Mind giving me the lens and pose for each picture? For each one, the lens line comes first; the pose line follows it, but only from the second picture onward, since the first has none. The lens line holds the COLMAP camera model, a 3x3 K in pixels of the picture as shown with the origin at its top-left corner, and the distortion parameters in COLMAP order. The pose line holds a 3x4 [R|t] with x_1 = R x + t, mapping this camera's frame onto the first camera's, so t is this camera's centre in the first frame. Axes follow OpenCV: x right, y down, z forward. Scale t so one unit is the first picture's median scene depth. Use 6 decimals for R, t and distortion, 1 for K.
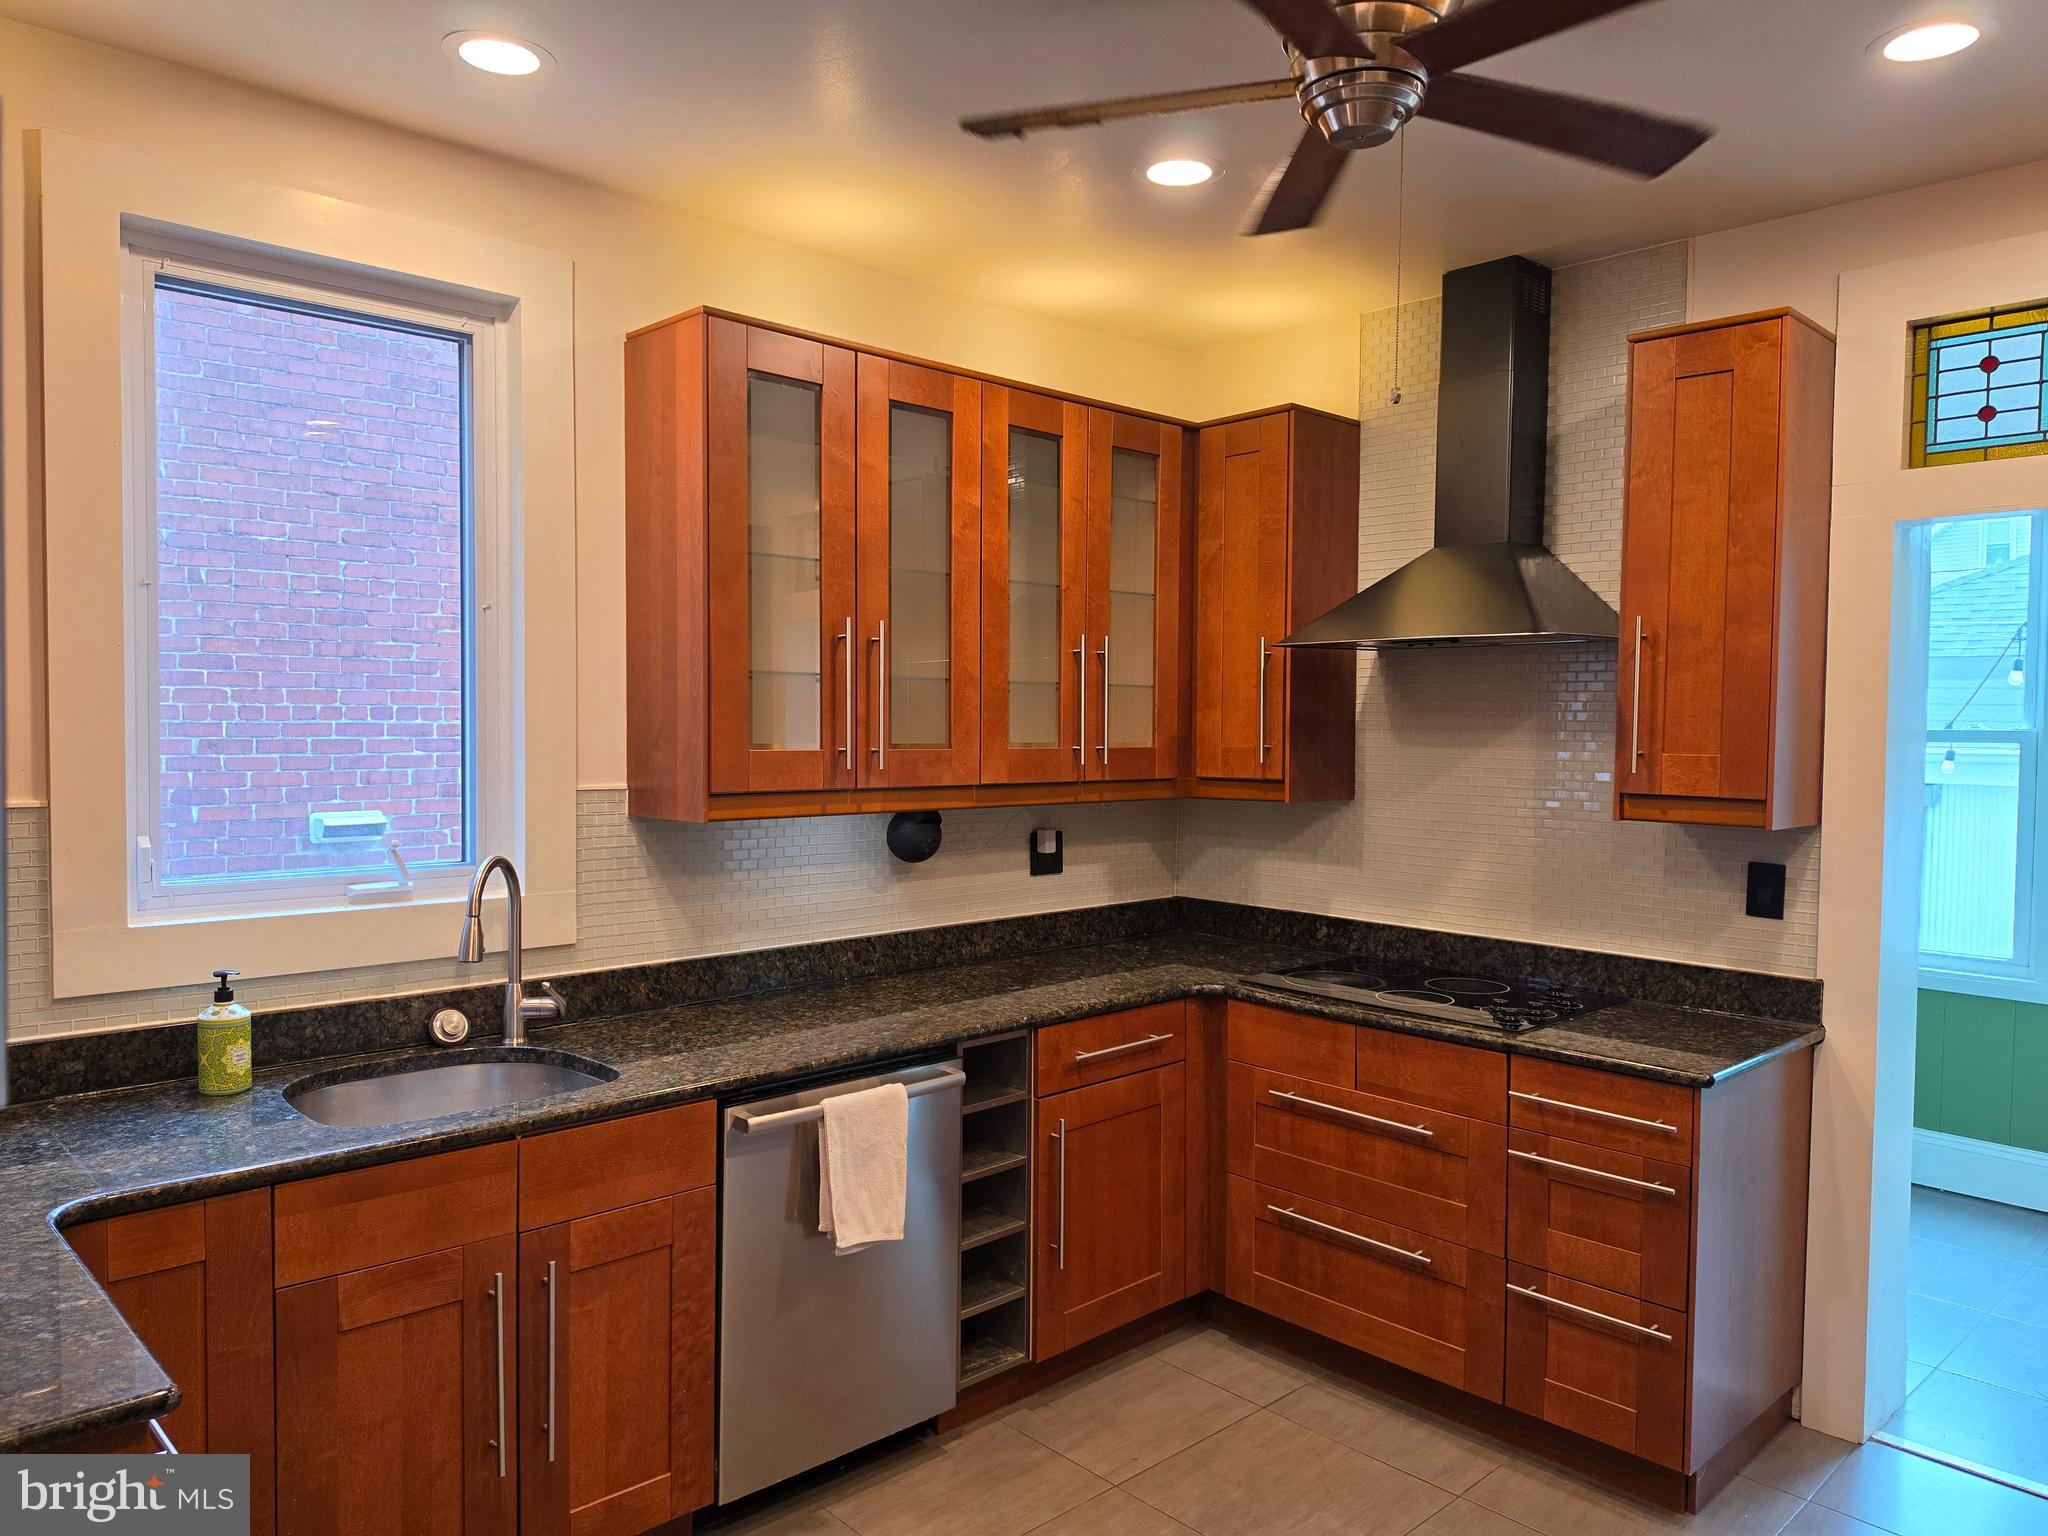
lens RADIAL K [[1421.2, 0, 1024.0], [0, 1421.2, 768.0], [0, 0, 1]] dist [0.068429, -0.153520]
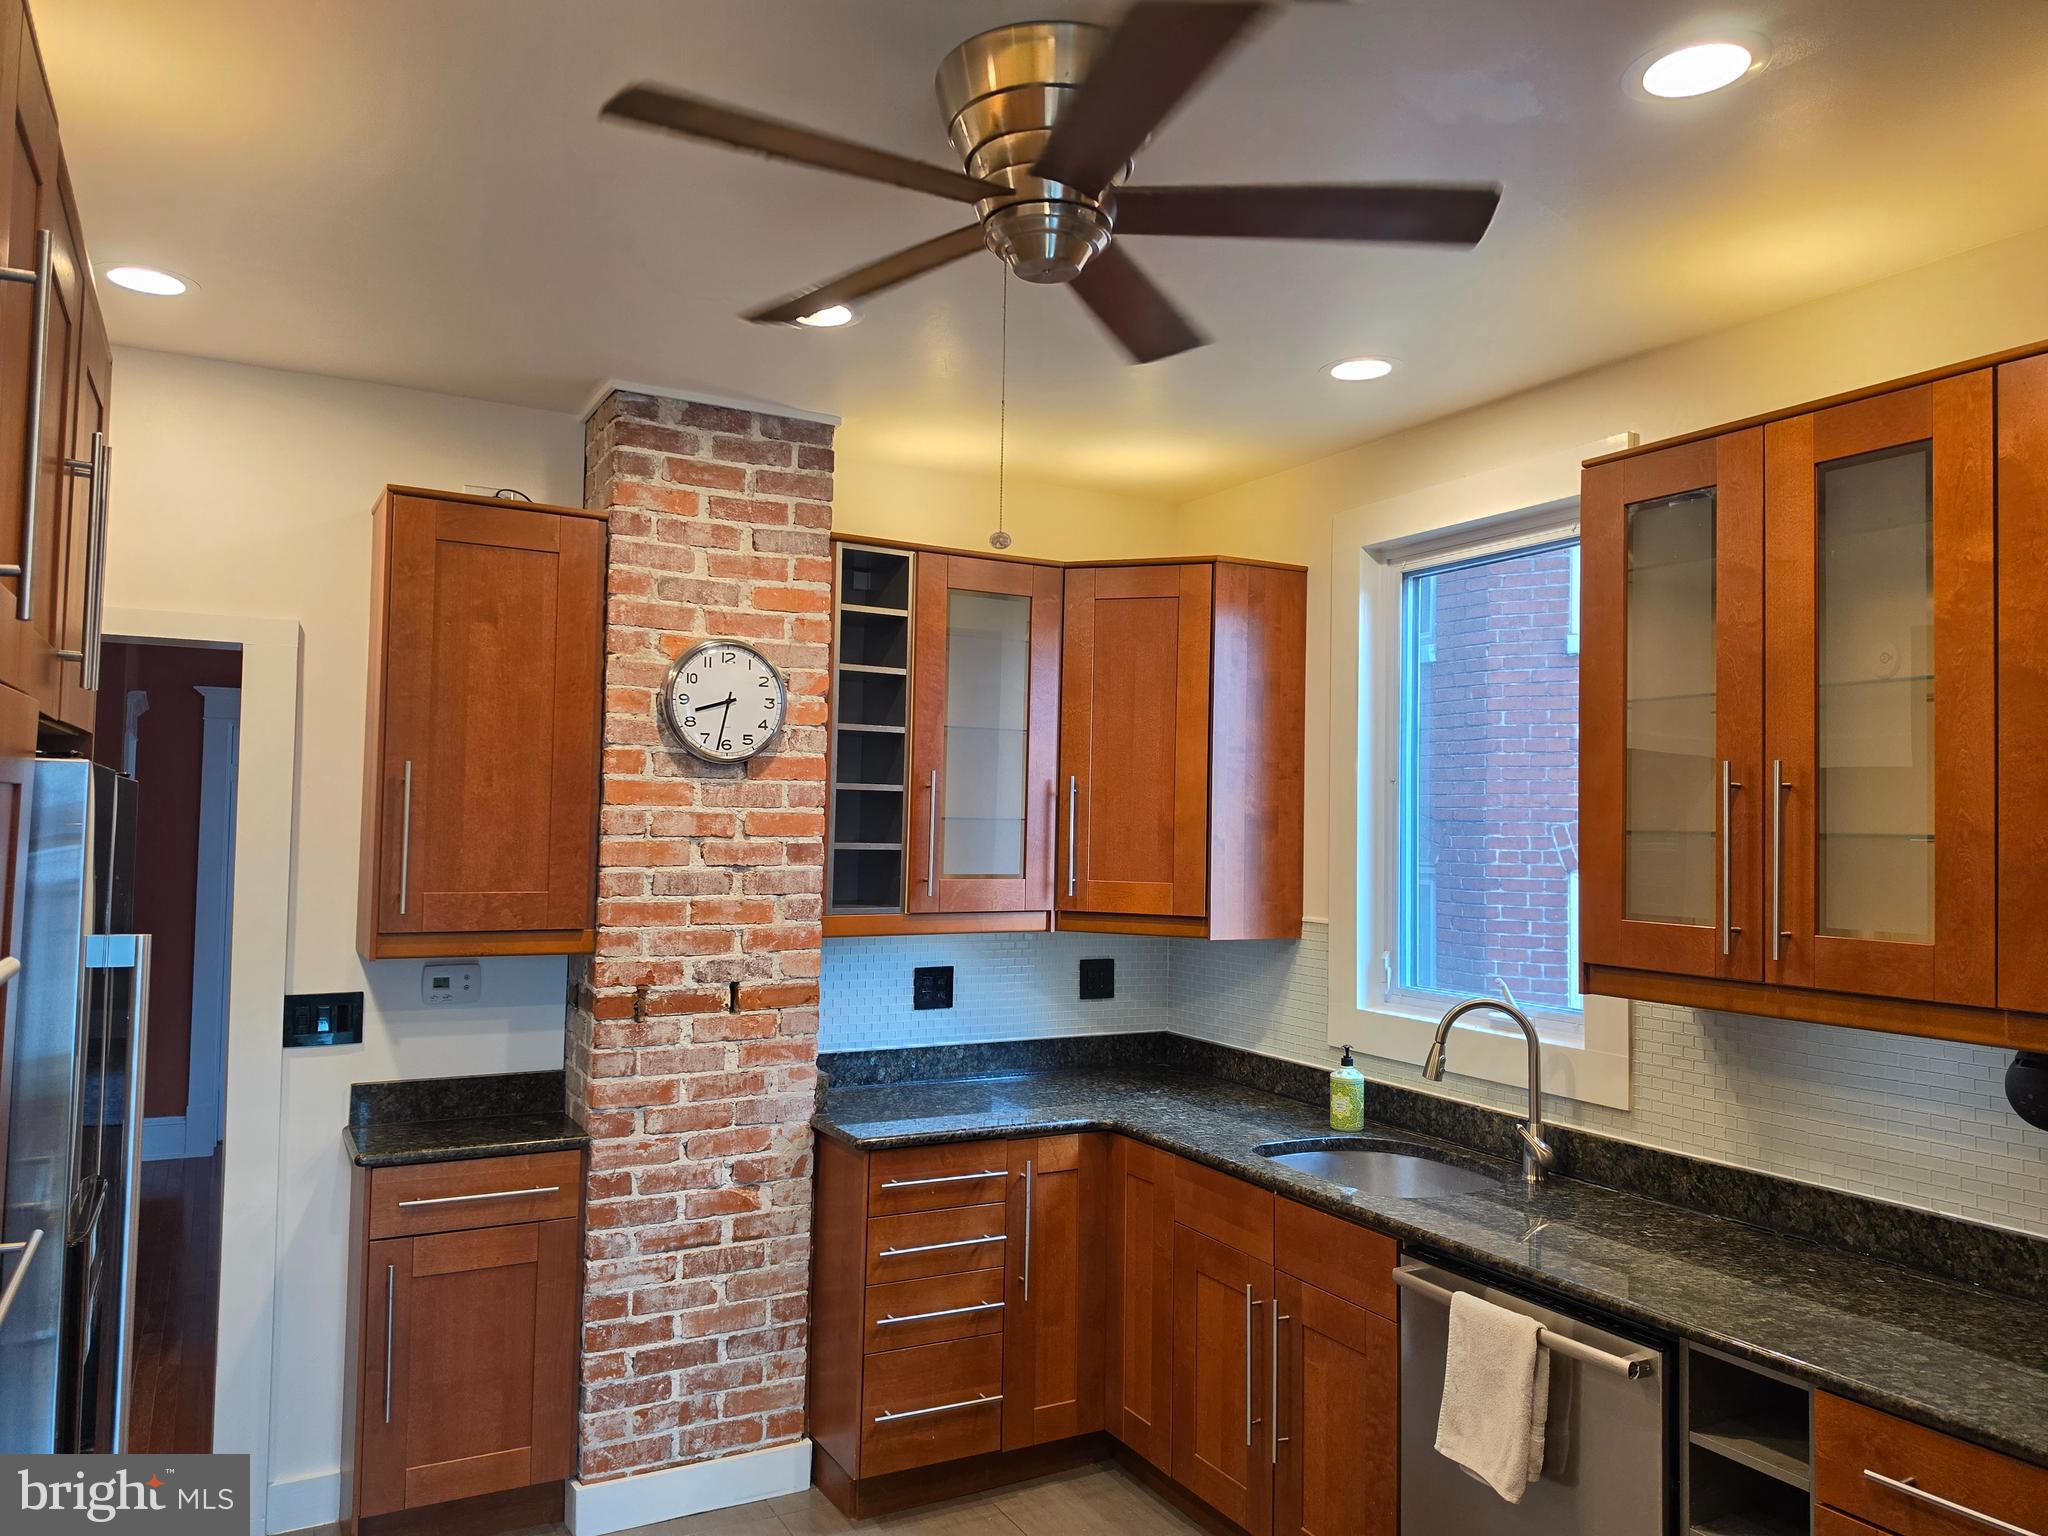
lens RADIAL K [[1421.2, 0, 1024.0], [0, 1421.2, 768.0], [0, 0, 1]] dist [0.068429, -0.153520]
pose [[-0.253769, -0.047686, -0.966089, 0.765248], [-0.054484, 0.997903, -0.034945, -0.058119], [0.965729, 0.043769, -0.255835, 0.835043]]
